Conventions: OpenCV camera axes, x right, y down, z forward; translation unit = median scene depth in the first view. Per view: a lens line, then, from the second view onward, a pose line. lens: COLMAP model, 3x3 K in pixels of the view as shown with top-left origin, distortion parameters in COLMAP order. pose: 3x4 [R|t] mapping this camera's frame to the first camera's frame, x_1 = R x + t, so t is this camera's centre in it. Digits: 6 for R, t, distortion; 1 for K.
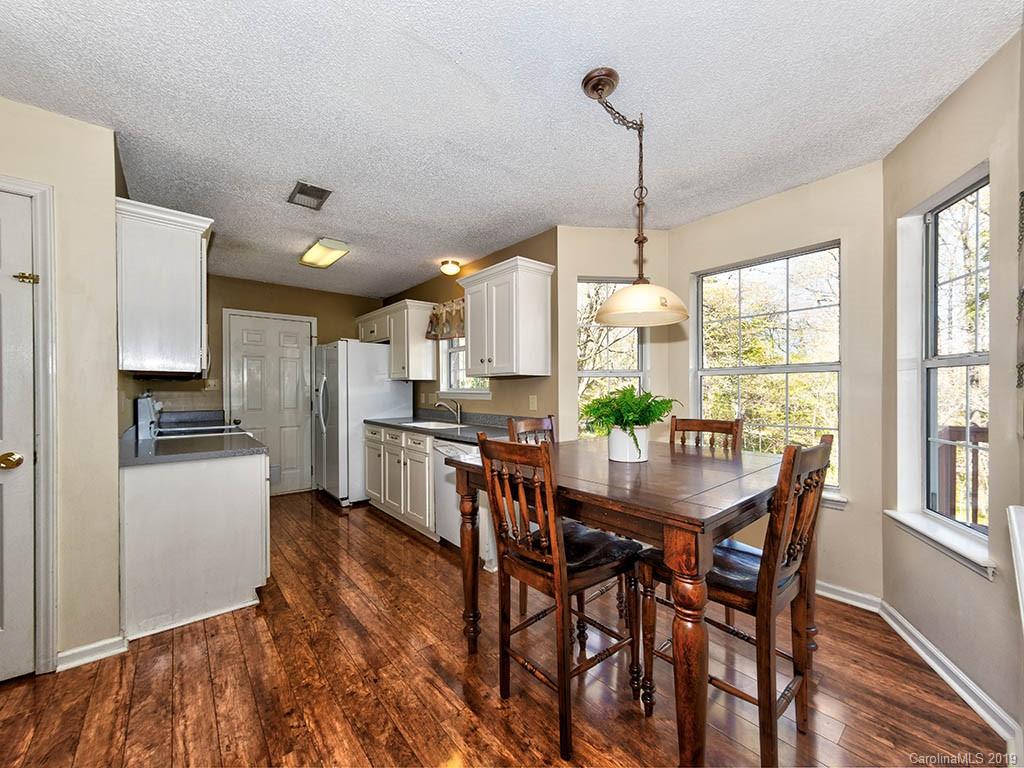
lens RADIAL K [[402.7, 0, 513.2], [0, 402.7, 392.1], [0, 0, 1]] dist [0.007690, -0.000346]
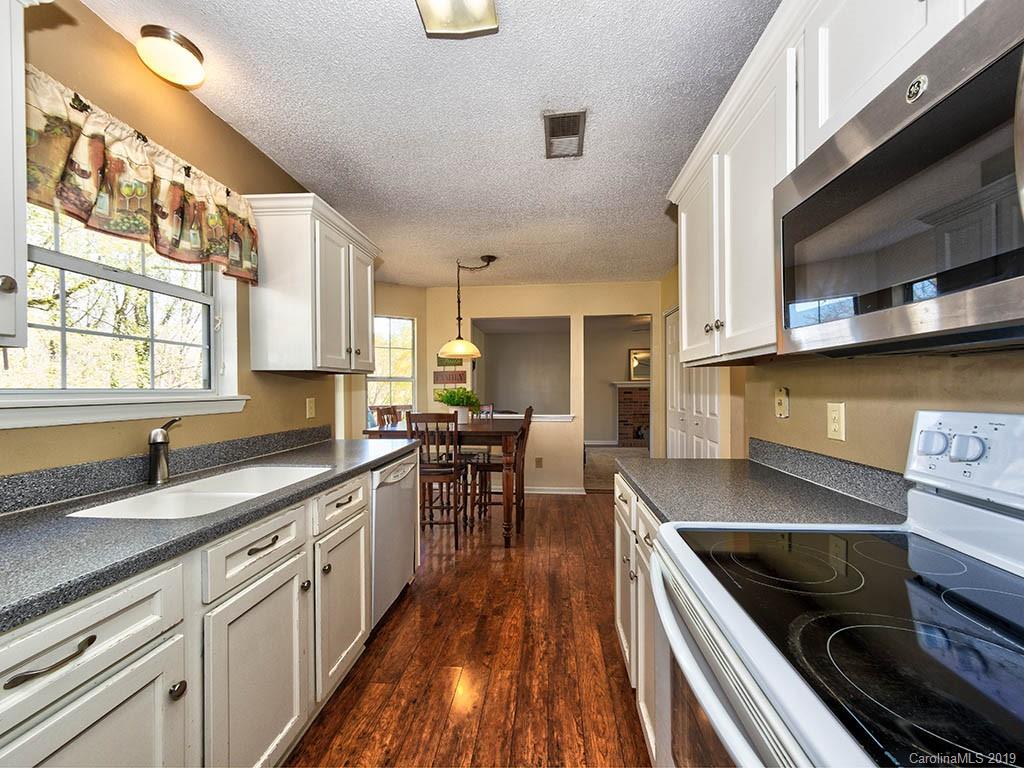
lens RADIAL K [[402.7, 0, 515.3], [0, 402.7, 387.3], [0, 0, 1]] dist [0.007690, -0.000346]
pose [[-0.704851, 0.008041, 0.709310, -0.582972], [0.014140, 0.999896, 0.002716, -0.006508], [-0.709215, 0.011944, -0.704891, 0.958653]]
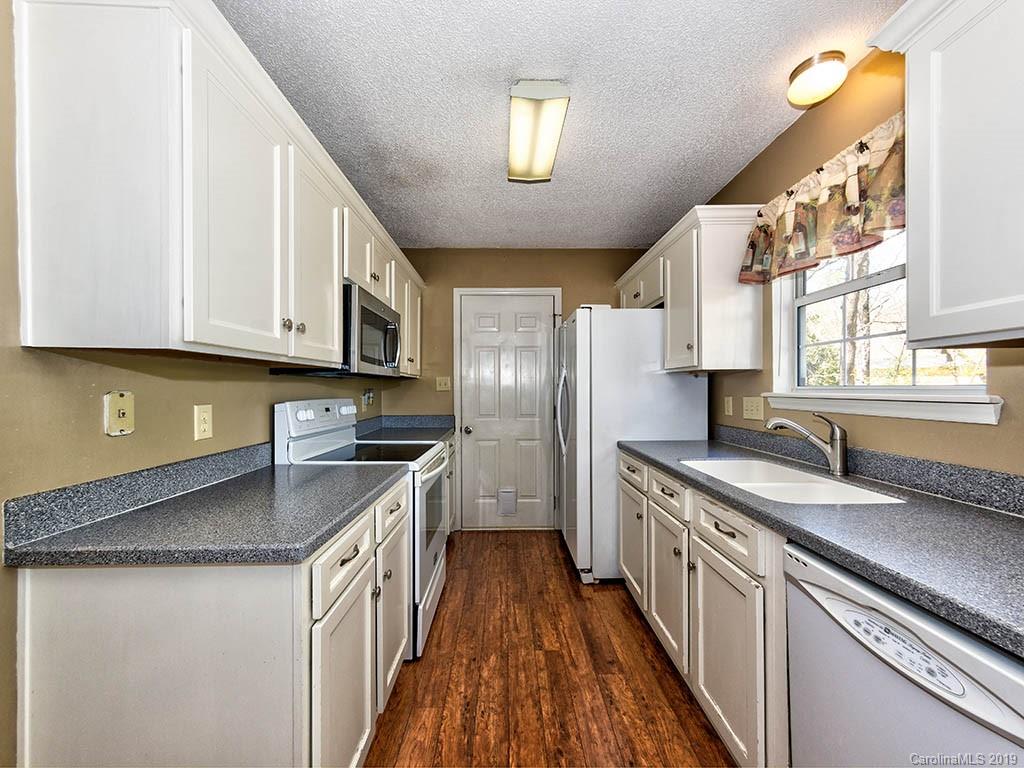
lens RADIAL K [[402.7, 0, 515.5], [0, 402.7, 390.9], [0, 0, 1]] dist [0.007690, -0.000346]
pose [[0.778851, 0.003580, -0.627199, -0.122907], [-0.005224, 0.999986, -0.000780, -0.002861], [0.627187, 0.003884, 0.778859, 0.462975]]
